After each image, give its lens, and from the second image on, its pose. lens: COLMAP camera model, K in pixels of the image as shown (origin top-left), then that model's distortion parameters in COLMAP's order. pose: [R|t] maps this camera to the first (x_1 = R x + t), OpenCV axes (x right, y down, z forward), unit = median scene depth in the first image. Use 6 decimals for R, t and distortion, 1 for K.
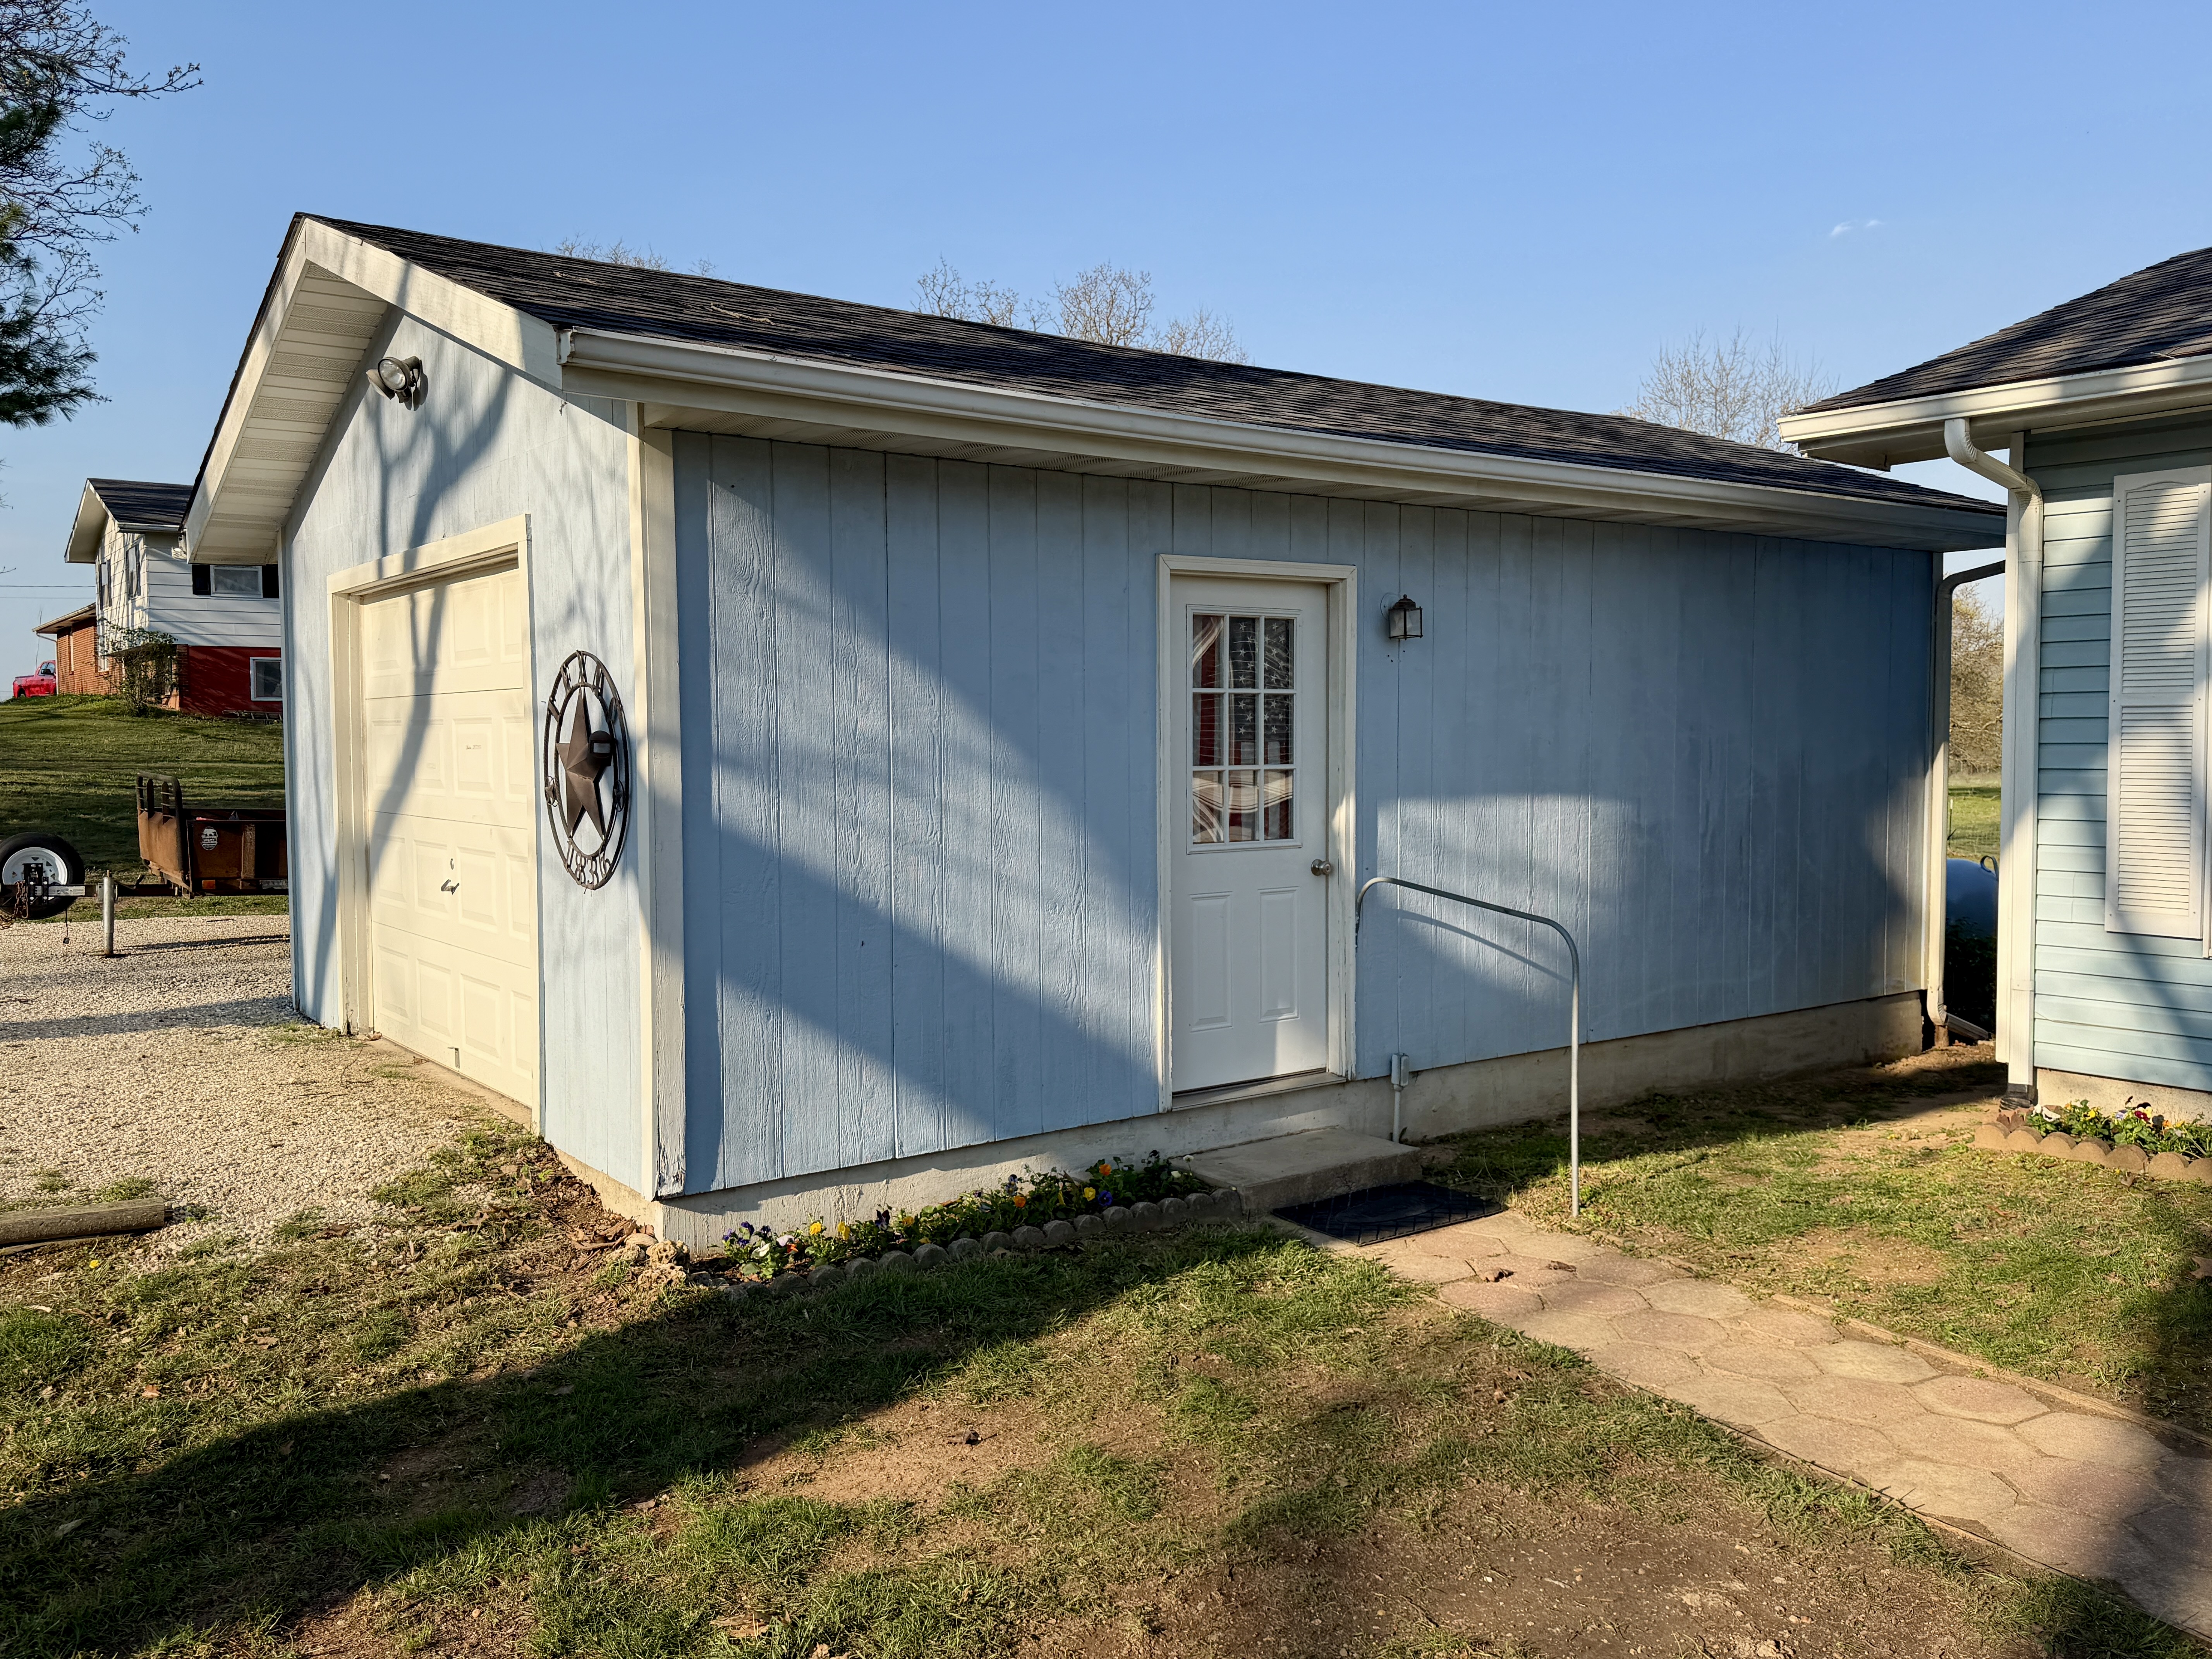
lens RADIAL K [[1766.0, 0, 1106.7], [0, 1766.0, 813.6], [0, 0, 1]] dist [0.042167, -0.007051]
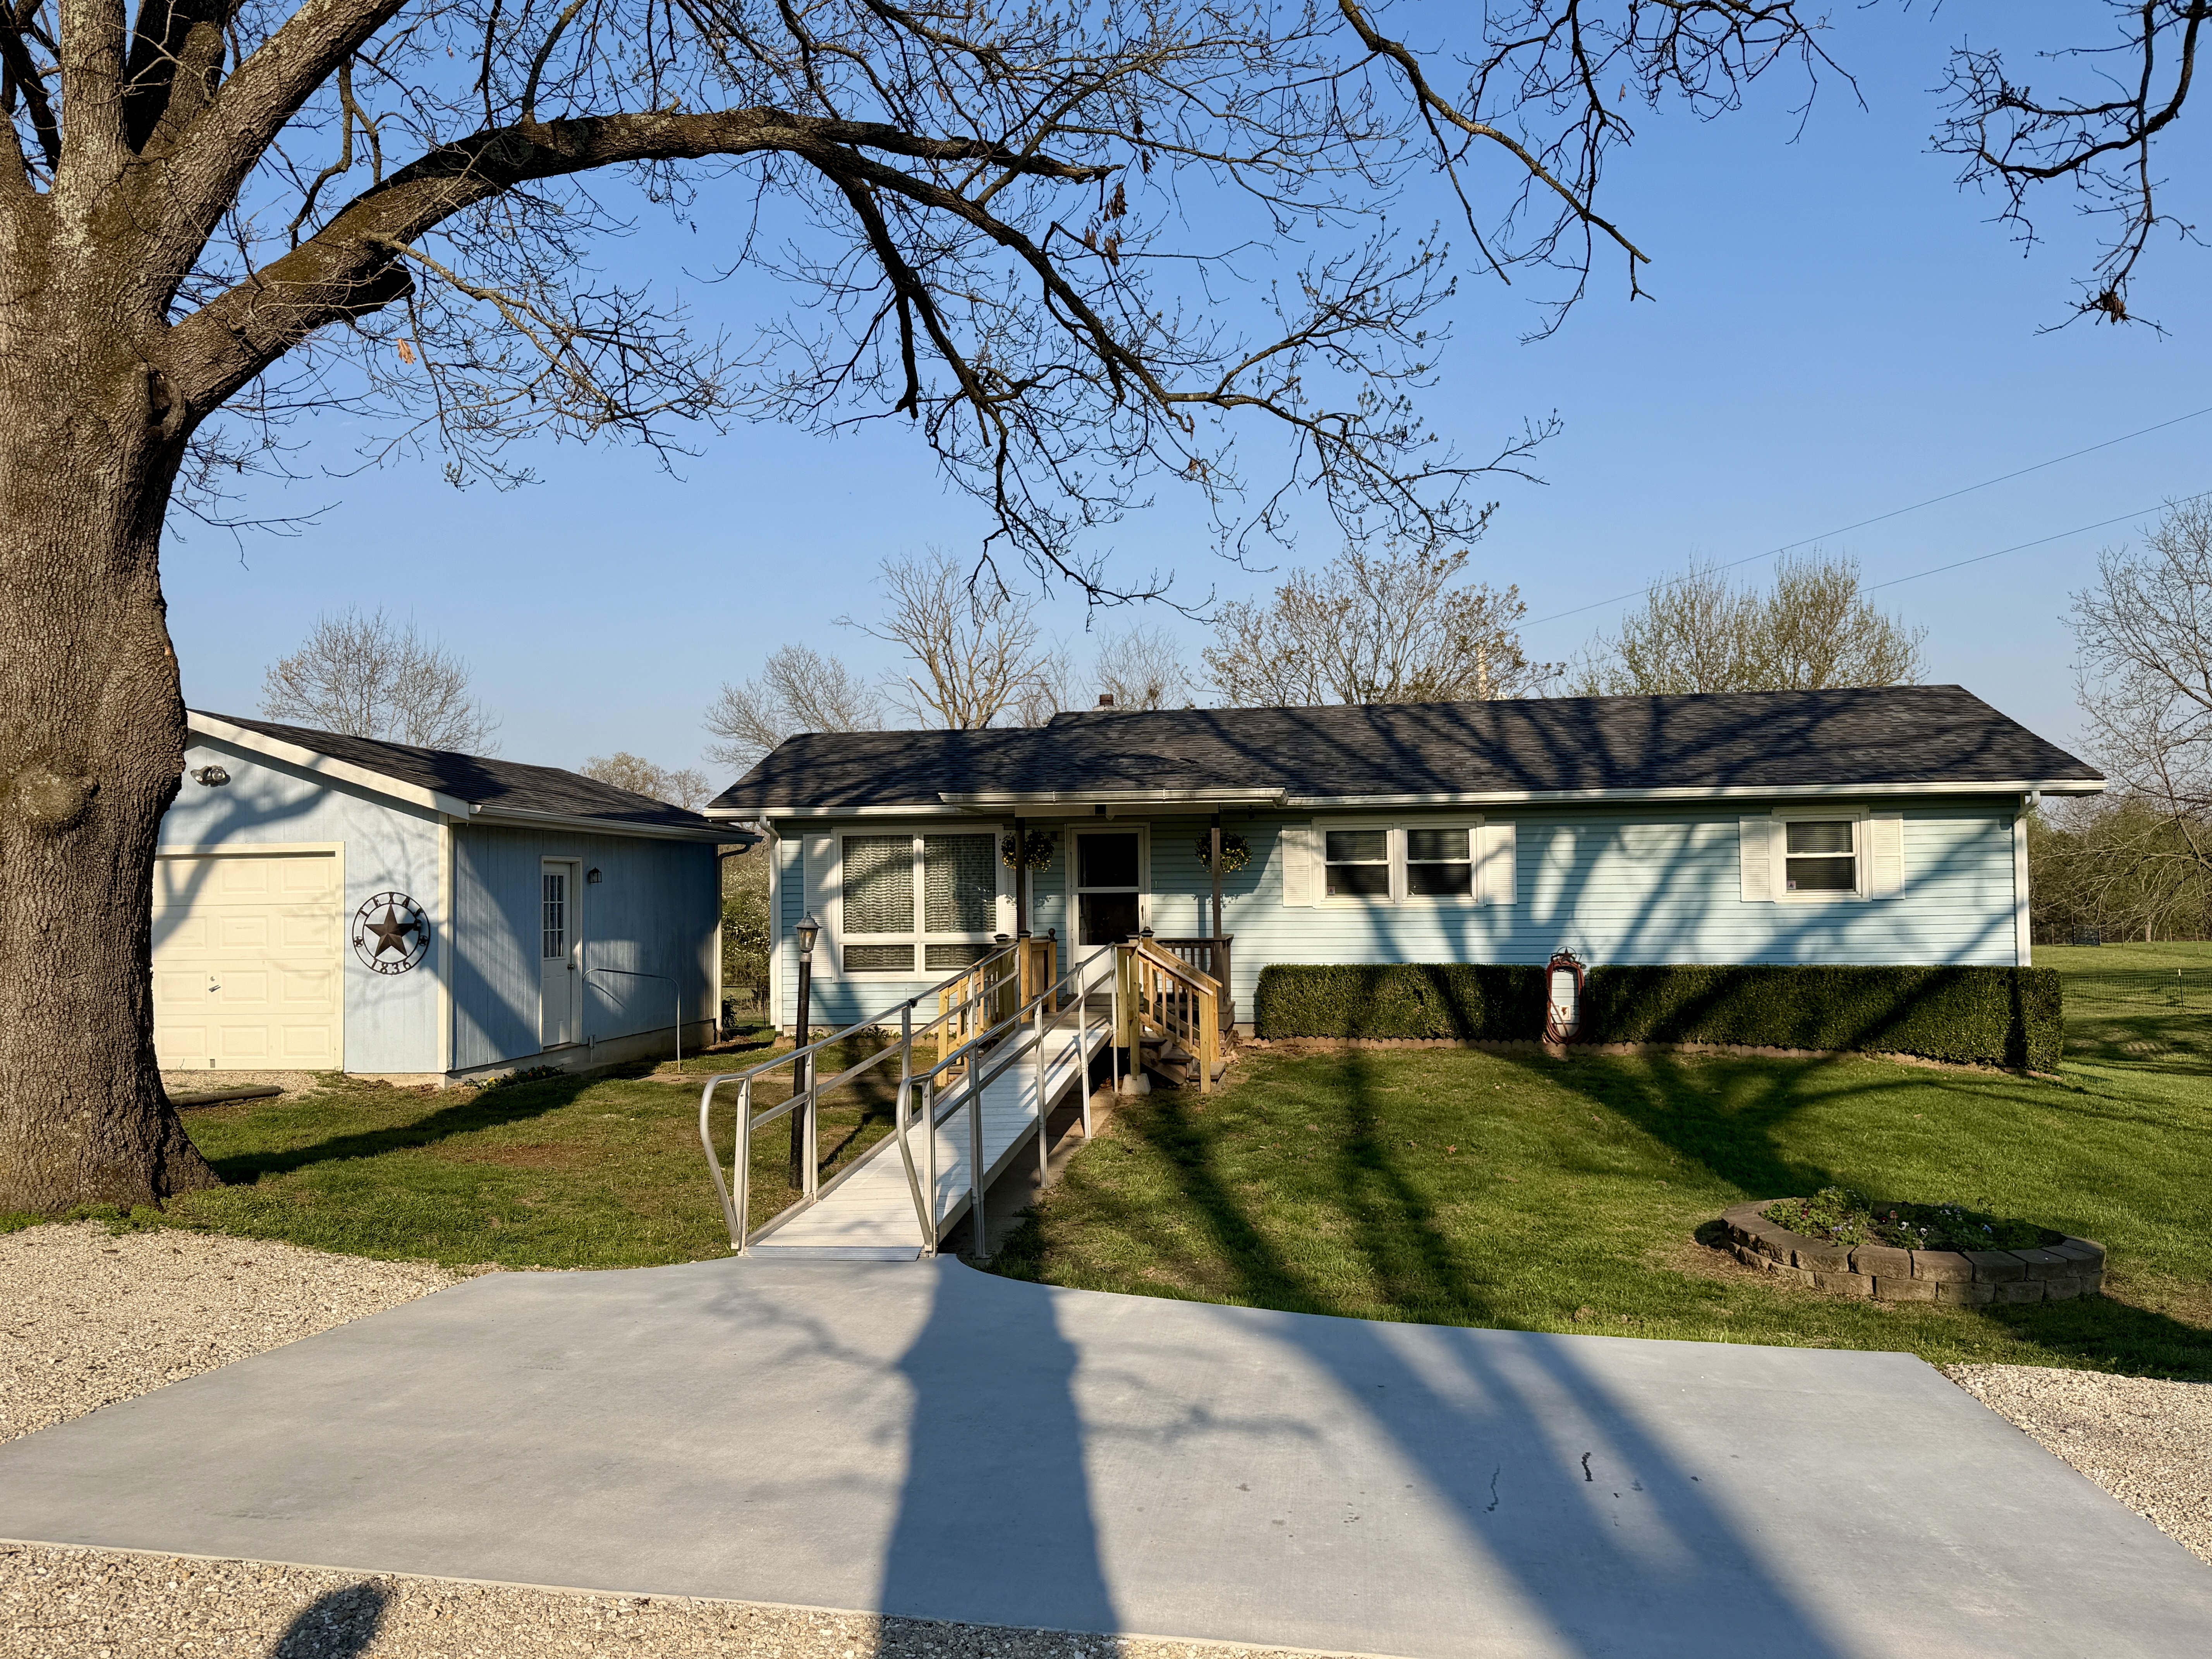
lens RADIAL K [[1766.0, 0, 1090.8], [0, 1766.0, 806.9], [0, 0, 1]] dist [0.042167, -0.007051]
pose [[0.691067, 0.034785, 0.721953, -1.343104], [0.044809, 0.994858, -0.090825, 0.070809], [-0.721400, 0.095116, 0.685955, -1.521509]]
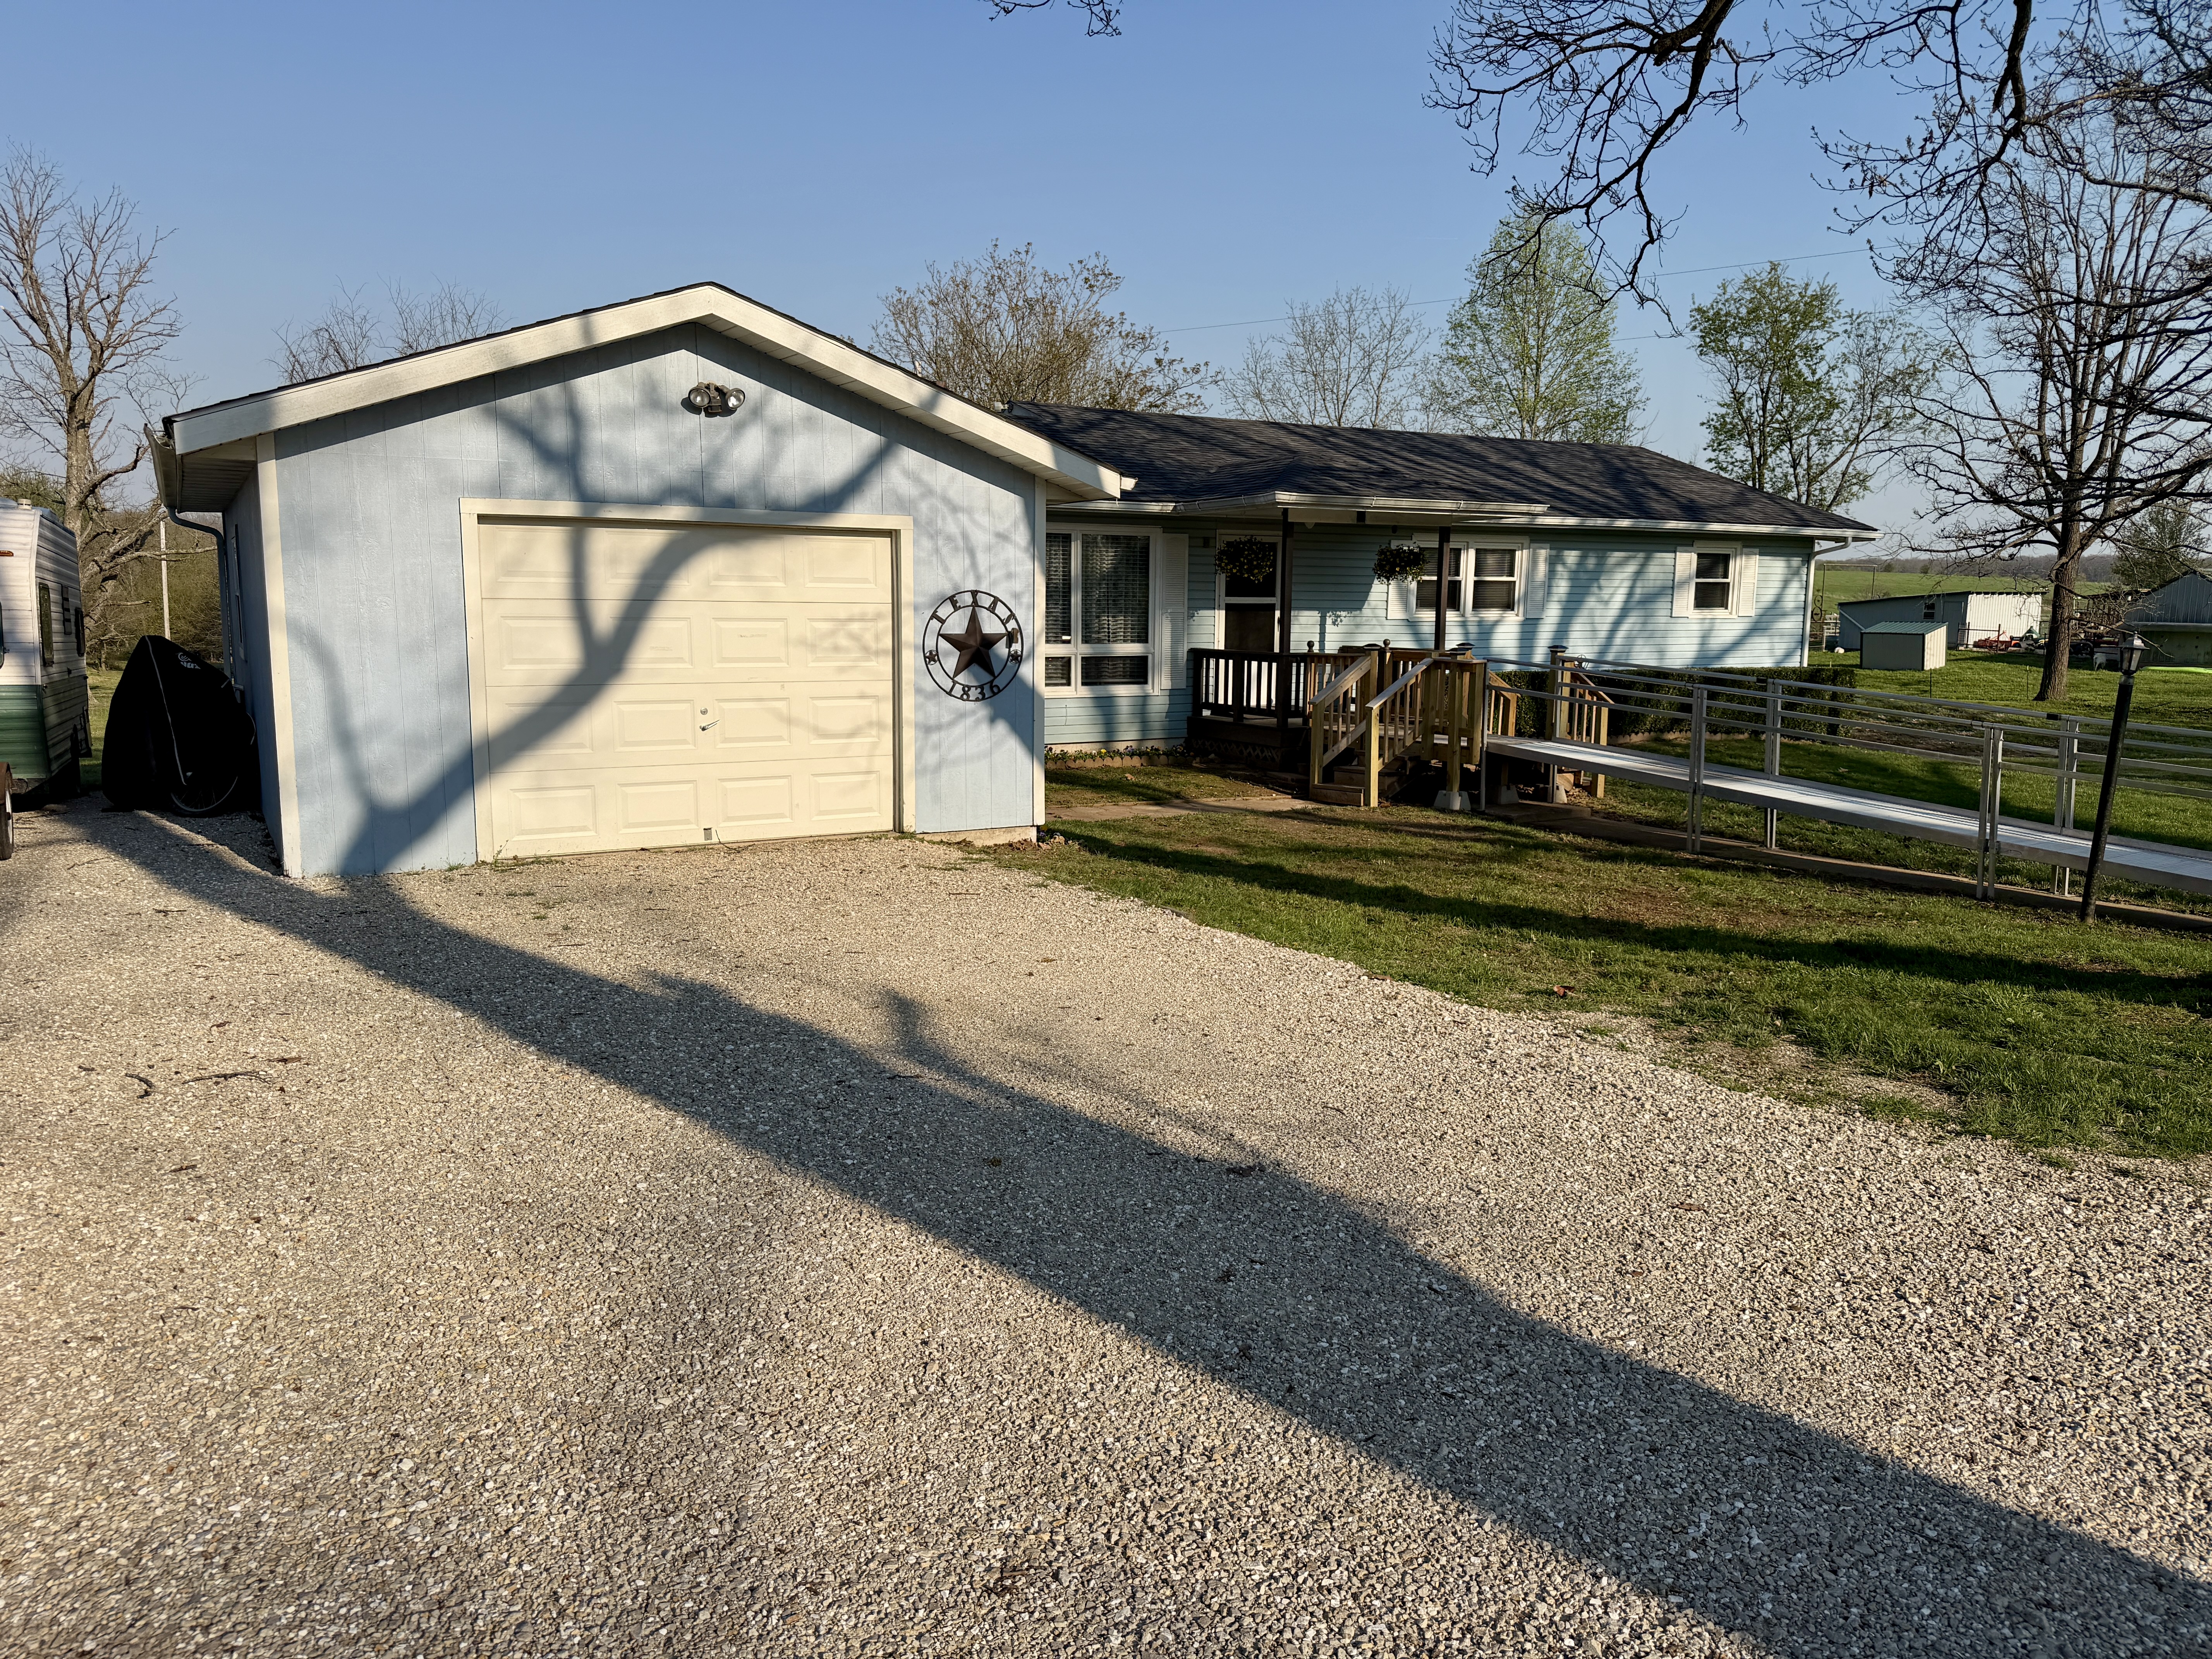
lens RADIAL K [[1543.3, 0, 1093.2], [0, 1543.3, 837.1], [0, 0, 1]] dist [0.028335, -0.048265]
pose [[0.102864, -0.144865, 0.984090, -1.787947], [0.042162, 0.989084, 0.141193, -0.043996], [-0.993802, 0.026968, 0.107848, 0.571621]]
